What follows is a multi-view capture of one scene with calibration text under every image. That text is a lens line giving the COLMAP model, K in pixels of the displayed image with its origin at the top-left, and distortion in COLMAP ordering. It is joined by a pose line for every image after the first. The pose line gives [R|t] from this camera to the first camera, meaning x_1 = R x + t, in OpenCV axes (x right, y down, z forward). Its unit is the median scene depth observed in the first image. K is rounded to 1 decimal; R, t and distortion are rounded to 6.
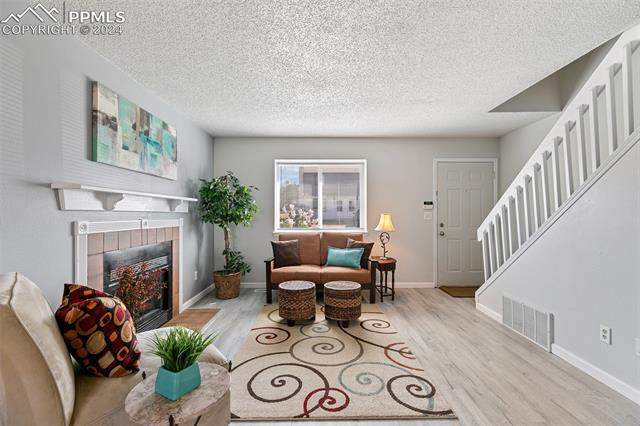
lens RADIAL K [[283.5, 0, 317.2], [0, 283.5, 211.5], [0, 0, 1]] dist [0.001965, 0.000316]
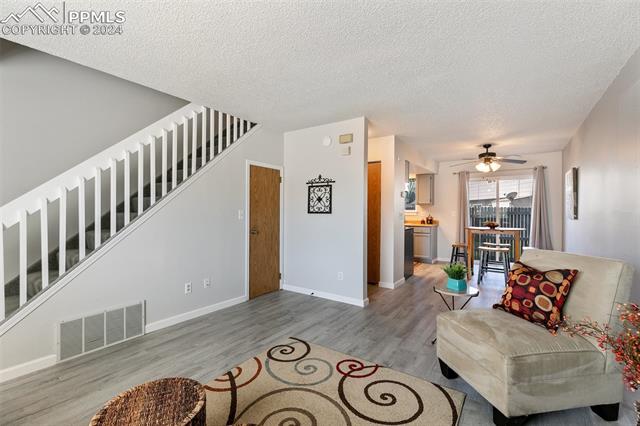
lens RADIAL K [[283.5, 0, 317.2], [0, 283.5, 211.5], [0, 0, 1]] dist [0.001965, 0.000316]
pose [[-0.817512, -0.004478, 0.575894, -0.297744], [-0.009055, 0.999946, -0.005078, 0.005518], [-0.575840, -0.009366, -0.817509, 1.183763]]
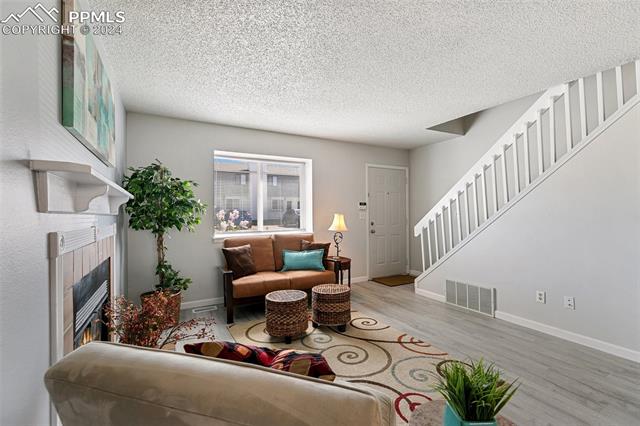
lens RADIAL K [[283.5, 0, 317.2], [0, 283.5, 211.5], [0, 0, 1]] dist [0.001965, 0.000316]
pose [[0.880226, -0.004941, 0.474529, -0.408380], [0.005696, 0.999984, -0.000152, -0.002034], [-0.474520, 0.002836, 0.880240, 0.174889]]
